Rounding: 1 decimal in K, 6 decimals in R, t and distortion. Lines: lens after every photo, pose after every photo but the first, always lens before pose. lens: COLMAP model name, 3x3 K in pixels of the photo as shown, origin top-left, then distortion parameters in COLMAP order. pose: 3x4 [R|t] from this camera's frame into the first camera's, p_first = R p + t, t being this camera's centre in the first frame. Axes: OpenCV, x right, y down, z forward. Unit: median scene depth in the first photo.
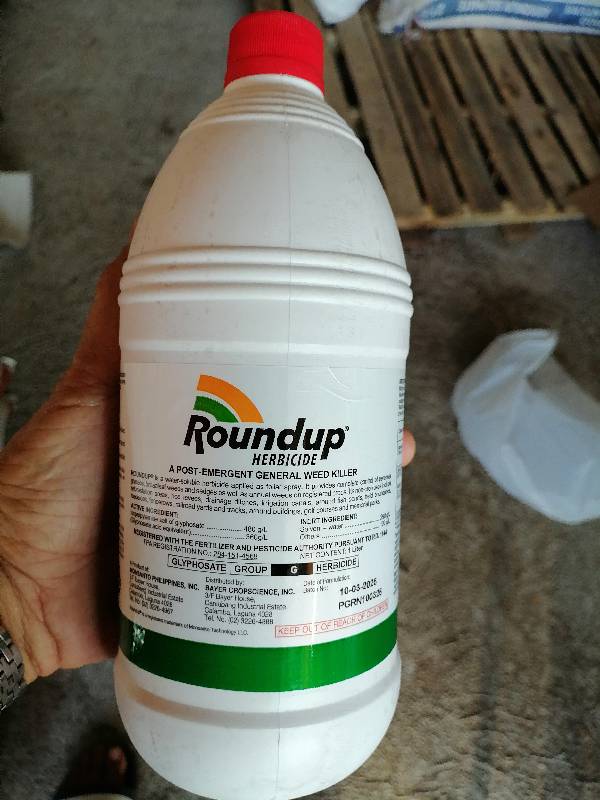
lens RADIAL K [[618.3, 0, 300.0], [0, 618.3, 400.0], [0, 0, 1]] dist [0.068700, -0.107410]
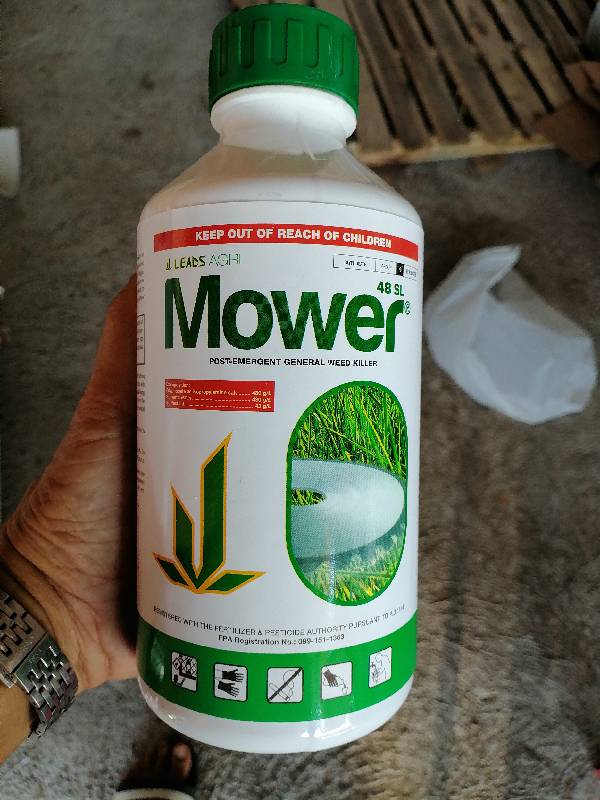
lens RADIAL K [[618.3, 0, 300.0], [0, 618.3, 400.0], [0, 0, 1]] dist [0.068700, -0.107410]
pose [[0.998670, -0.042209, -0.029597, 0.060340], [0.042598, 0.999012, 0.012656, 0.106609], [0.029034, -0.013900, 0.999482, -0.049606]]
